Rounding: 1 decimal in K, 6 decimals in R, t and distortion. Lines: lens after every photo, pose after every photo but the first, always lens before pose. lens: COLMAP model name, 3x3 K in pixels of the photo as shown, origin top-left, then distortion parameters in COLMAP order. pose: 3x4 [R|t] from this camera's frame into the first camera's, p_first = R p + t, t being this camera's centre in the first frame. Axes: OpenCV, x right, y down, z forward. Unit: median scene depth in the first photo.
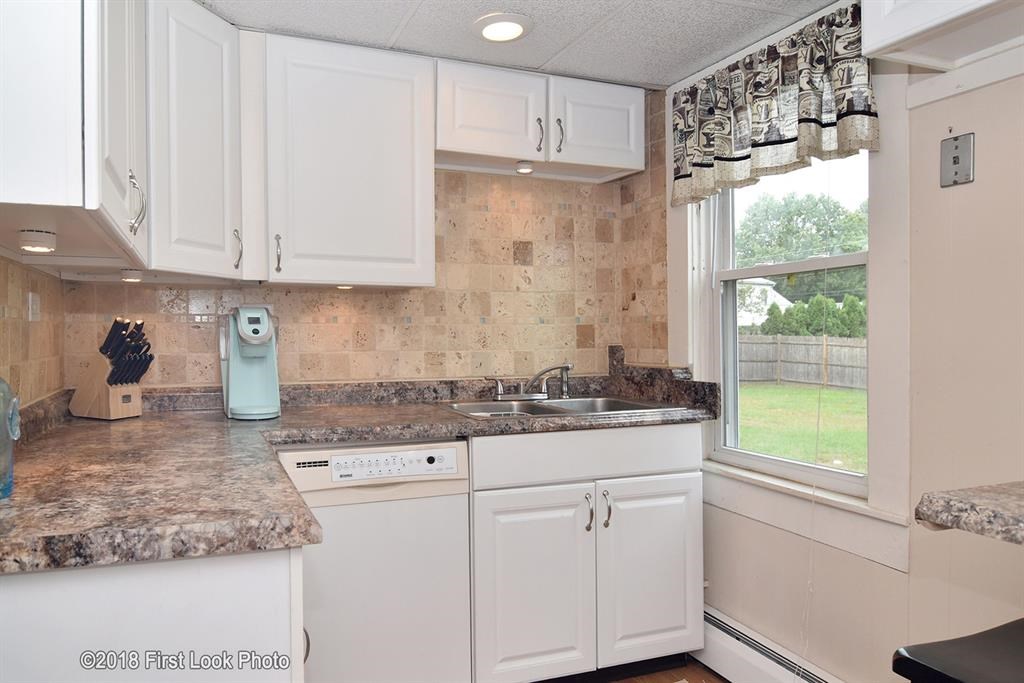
lens RADIAL K [[723.2, 0, 408.3], [0, 723.2, 334.3], [0, 0, 1]] dist [-0.012568, 0.004139]
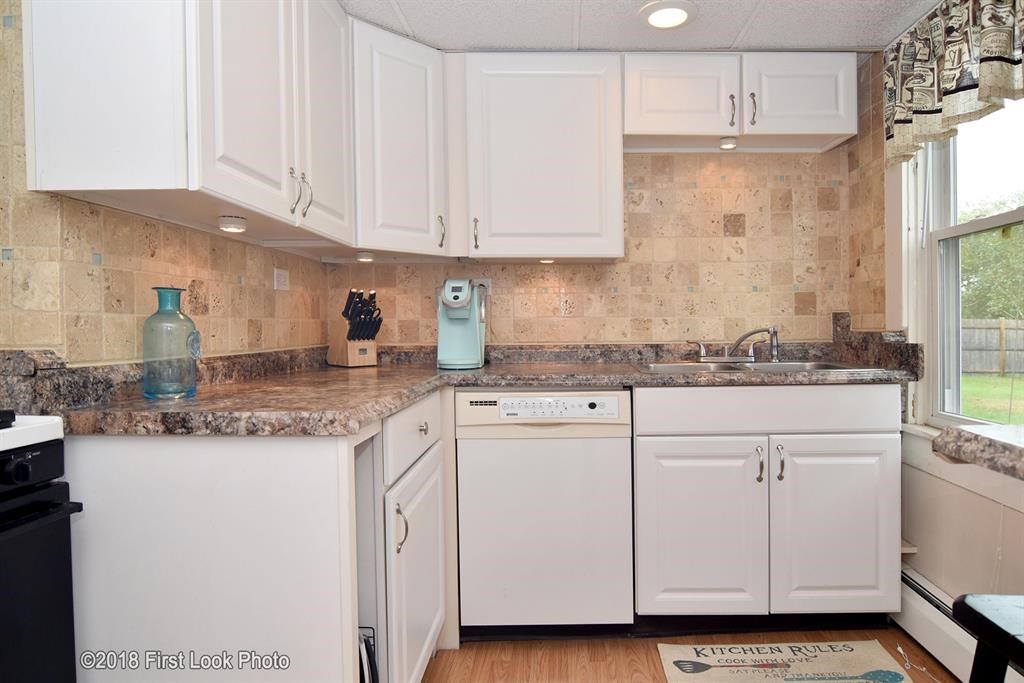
lens RADIAL K [[654.8, 0, 537.2], [0, 654.8, 336.8], [0, 0, 1]] dist [-0.001525, -0.017774]
pose [[0.941475, -0.006720, -0.337016, 0.242359], [0.011496, 0.999860, 0.012178, 0.041773], [0.336887, -0.015340, 0.941420, -0.002457]]
